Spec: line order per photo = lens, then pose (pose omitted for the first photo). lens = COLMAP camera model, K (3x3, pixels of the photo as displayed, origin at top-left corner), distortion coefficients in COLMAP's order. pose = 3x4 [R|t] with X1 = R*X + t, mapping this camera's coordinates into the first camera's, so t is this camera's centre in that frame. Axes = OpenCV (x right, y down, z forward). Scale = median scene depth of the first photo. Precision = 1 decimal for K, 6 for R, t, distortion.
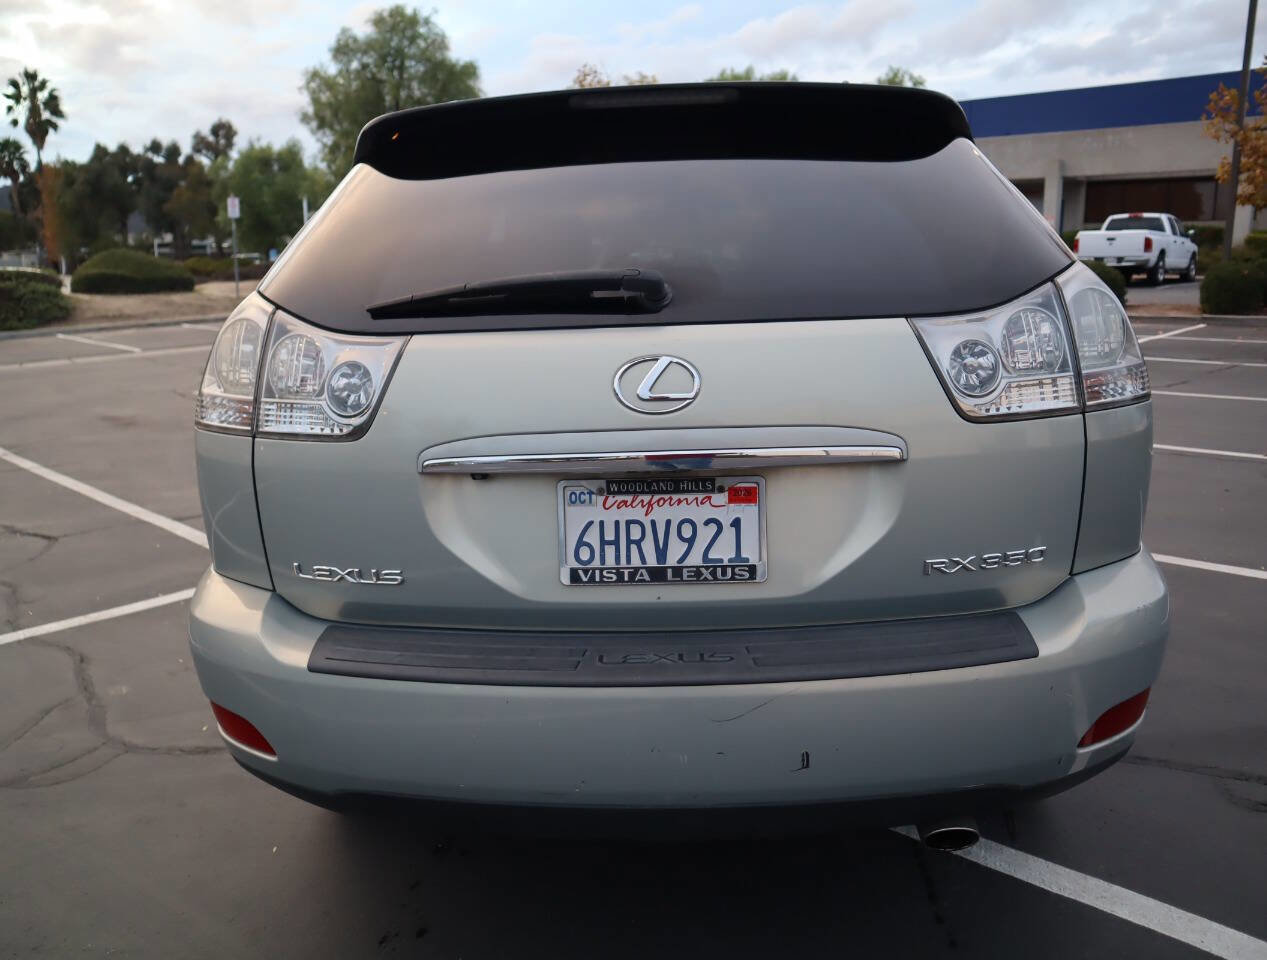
lens RADIAL K [[995.5, 0, 636.9], [0, 995.5, 470.1], [0, 0, 1]] dist [-0.122872, 0.080421]
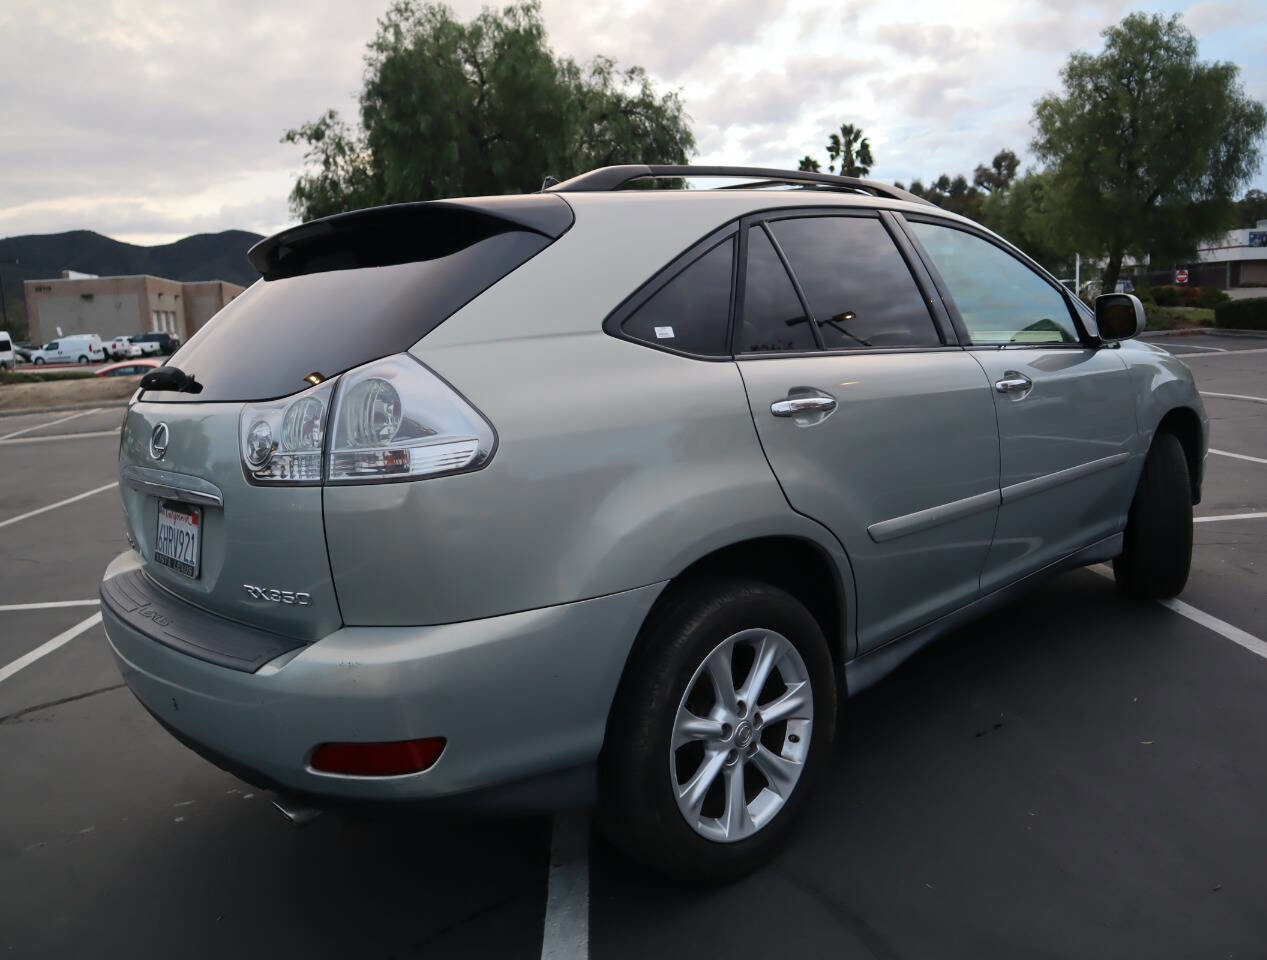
lens RADIAL K [[995.5, 0, 640.9], [0, 995.5, 472.1], [0, 0, 1]] dist [-0.122872, 0.080421]
pose [[0.716132, 0.086252, -0.692615, 1.545290], [-0.102212, 0.994597, 0.018176, -0.135276], [0.690440, 0.057777, 0.721079, 0.402208]]
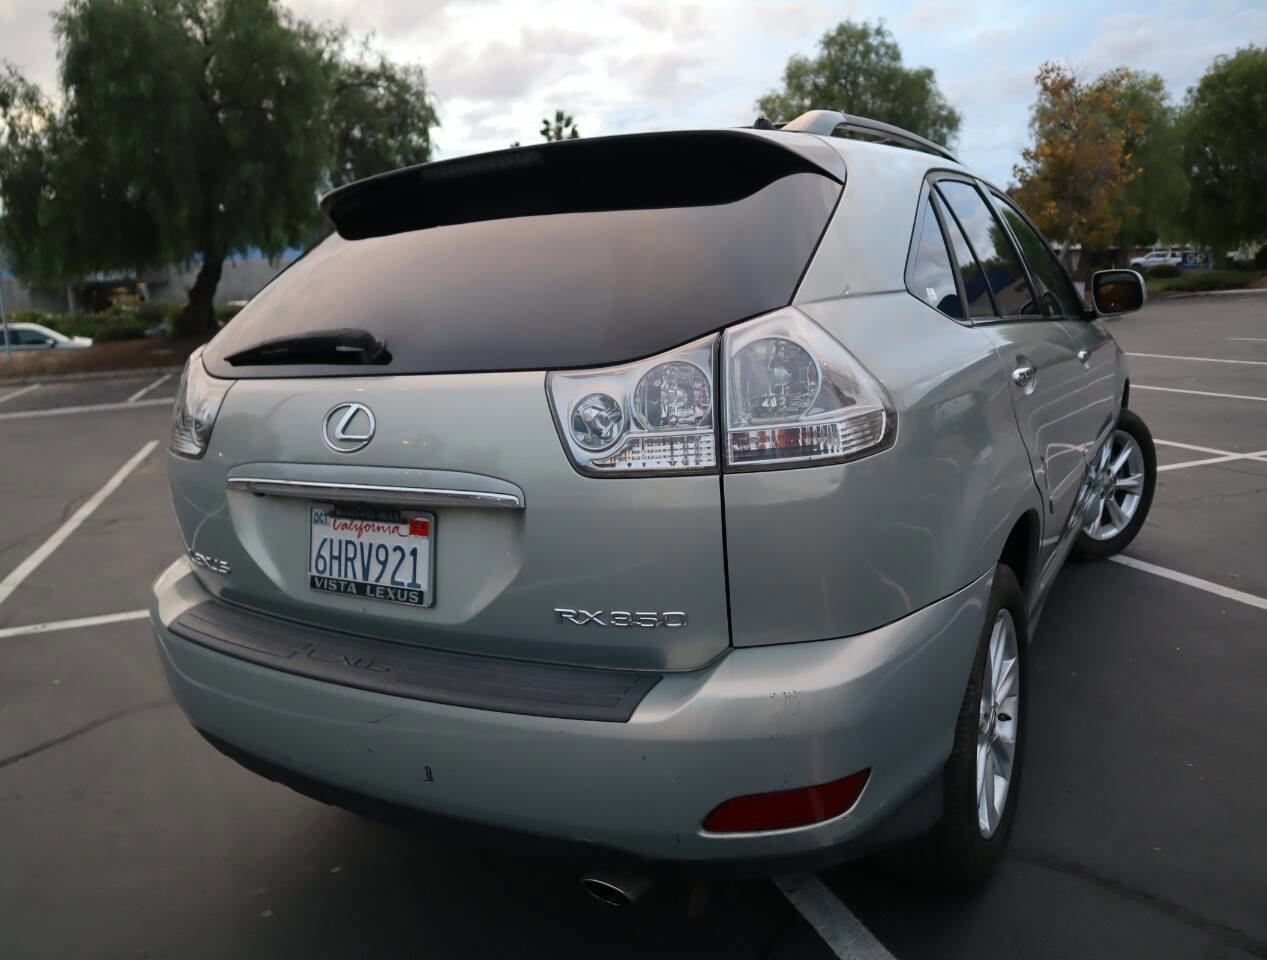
lens RADIAL K [[995.5, 0, 634.4], [0, 995.5, 479.3], [0, 0, 1]] dist [-0.122872, 0.080421]
pose [[0.884168, 0.066595, -0.462398, 0.817108], [-0.066963, 0.997633, 0.015637, -0.062243], [0.462345, 0.017138, 0.886535, 0.119292]]
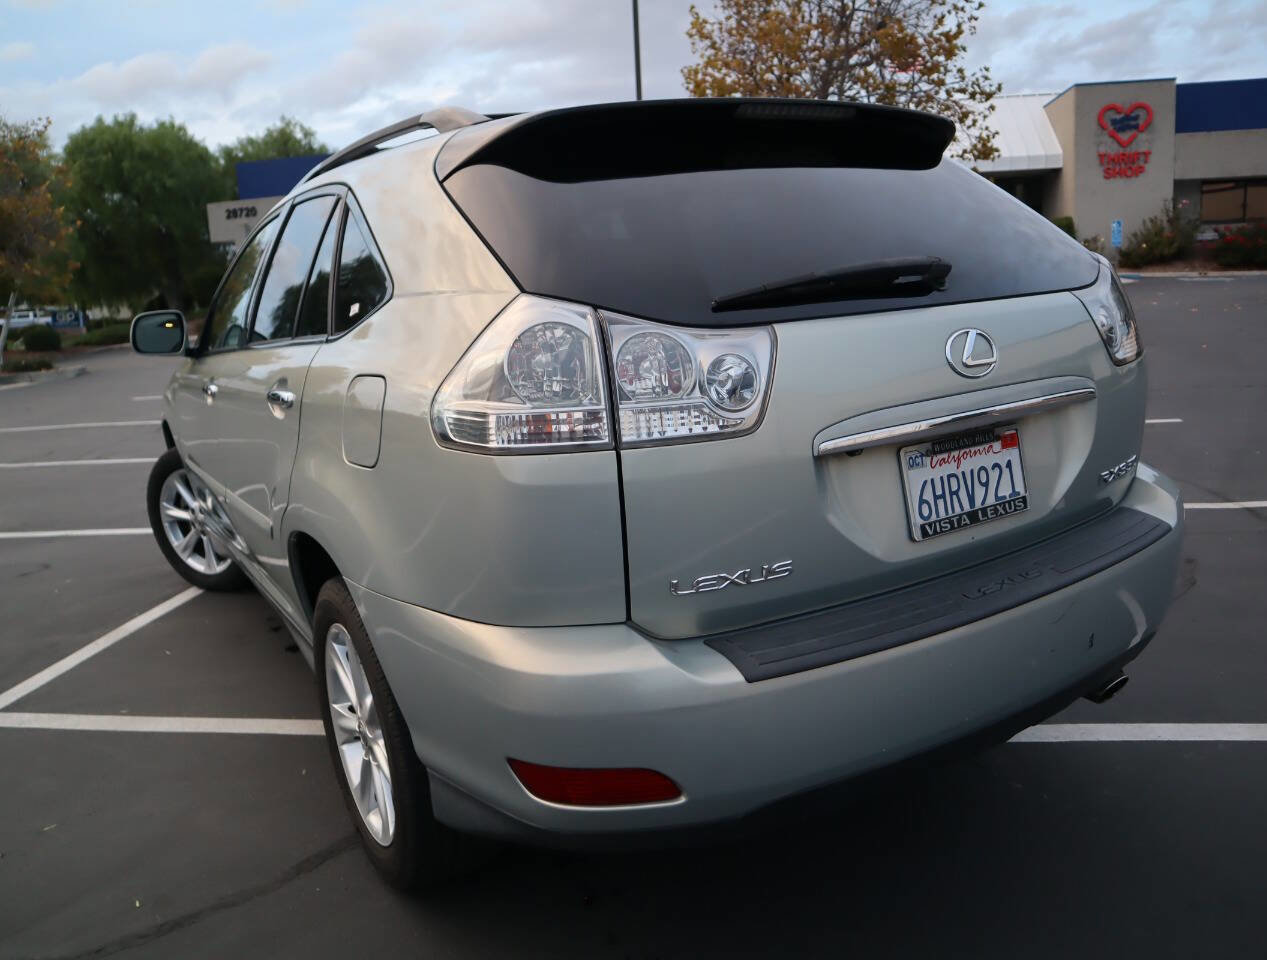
lens RADIAL K [[995.5, 0, 628.2], [0, 995.5, 474.2], [0, 0, 1]] dist [-0.122872, 0.080421]
pose [[0.827593, -0.136848, 0.544392, -0.915631], [0.161441, 0.986879, 0.002655, -0.012664], [-0.537612, 0.085690, 0.838827, 0.246668]]
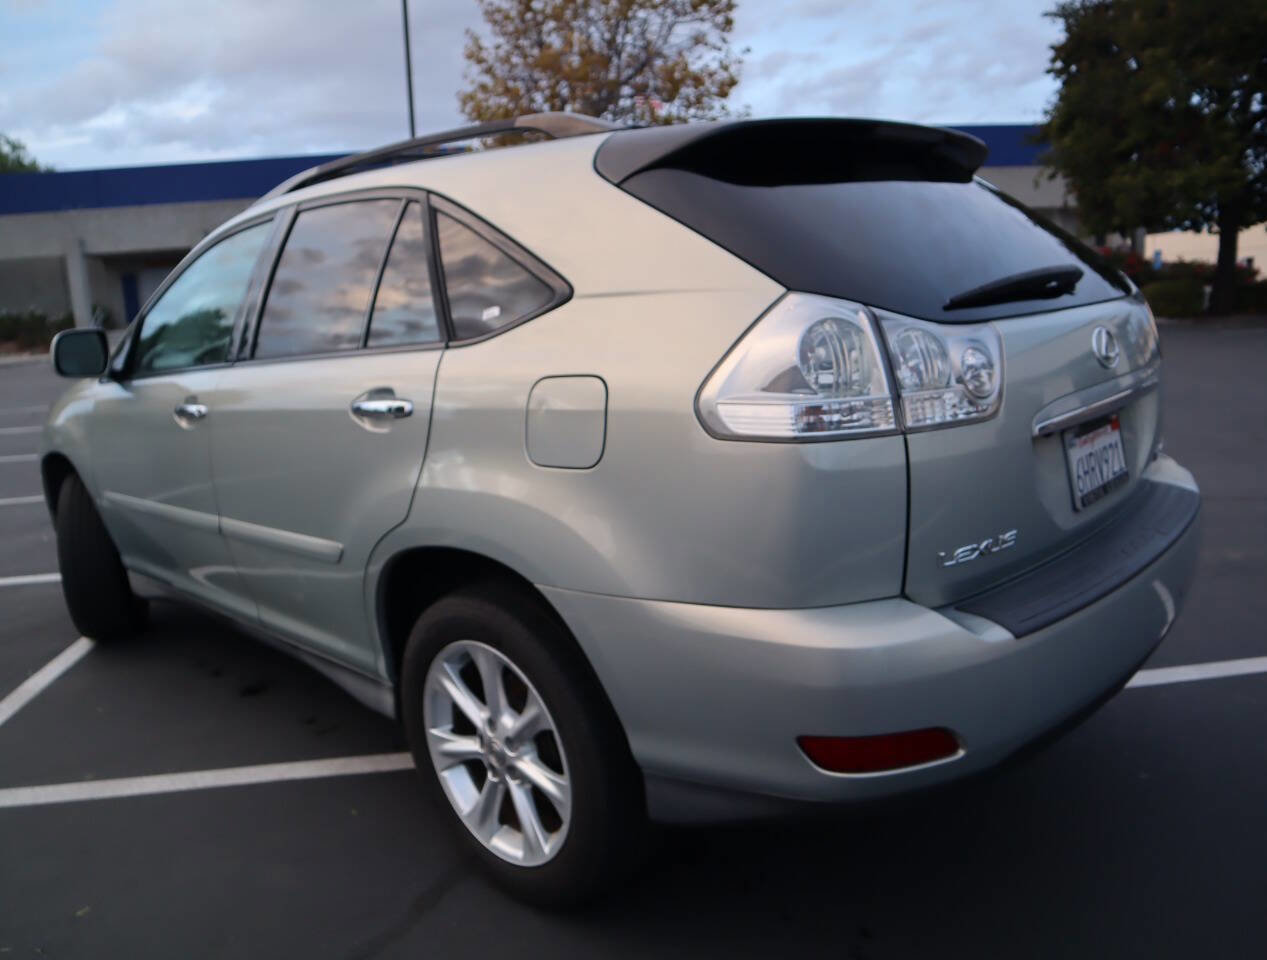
lens RADIAL K [[995.5, 0, 632.2], [0, 995.5, 483.3], [0, 0, 1]] dist [-0.122872, 0.080421]
pose [[0.652288, -0.160773, 0.740724, -1.354525], [0.204351, 0.978361, 0.032399, -0.076355], [-0.729905, 0.130234, 0.671027, 0.572418]]
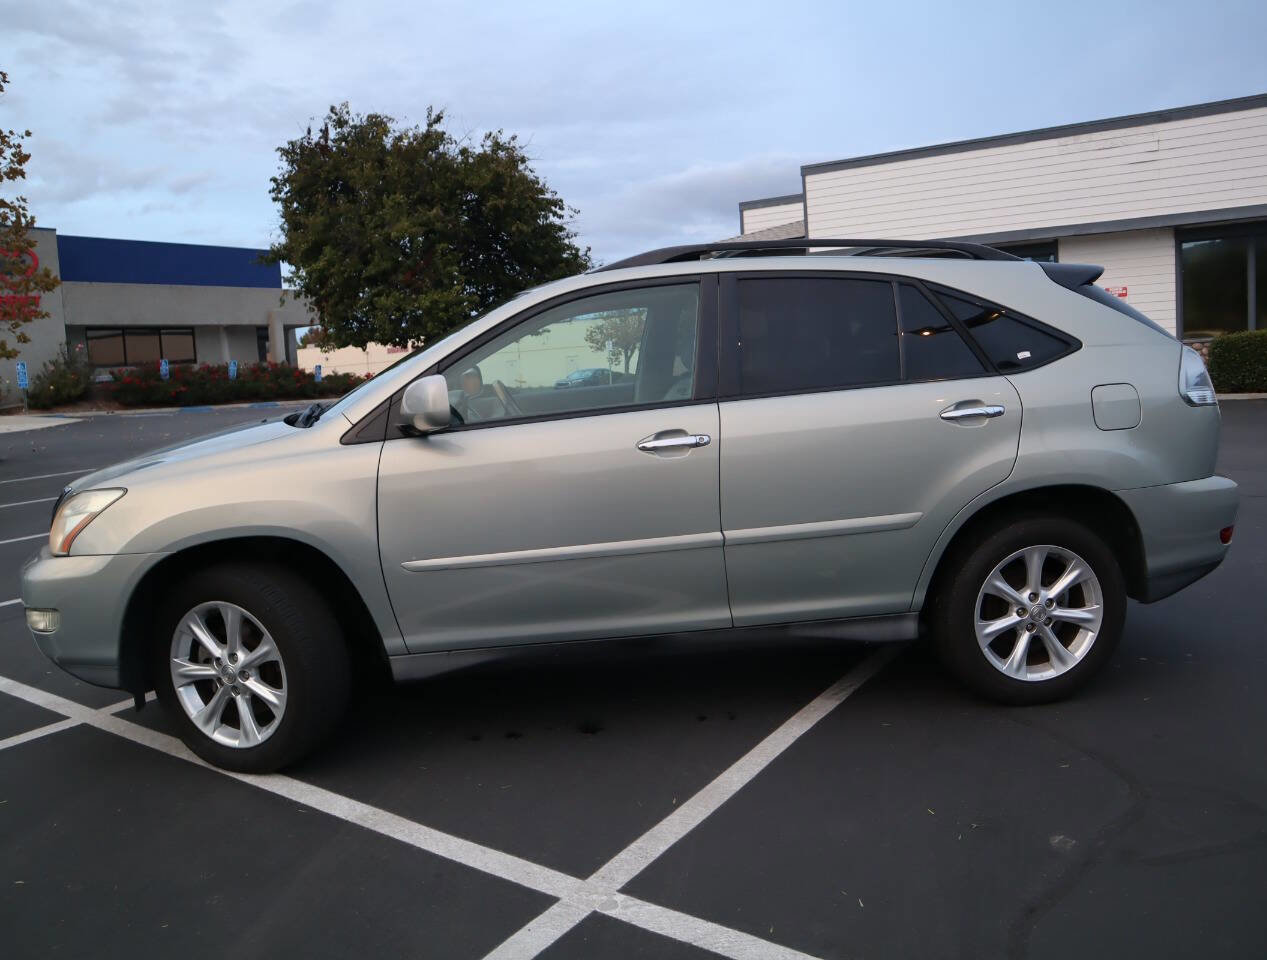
lens RADIAL K [[995.5, 0, 619.5], [0, 995.5, 489.7], [0, 0, 1]] dist [-0.122872, 0.080421]
pose [[-0.168251, -0.097238, 0.980937, -2.589185], [0.261555, 0.955049, 0.139534, -0.560916], [-0.950411, 0.280045, -0.135255, 2.870413]]
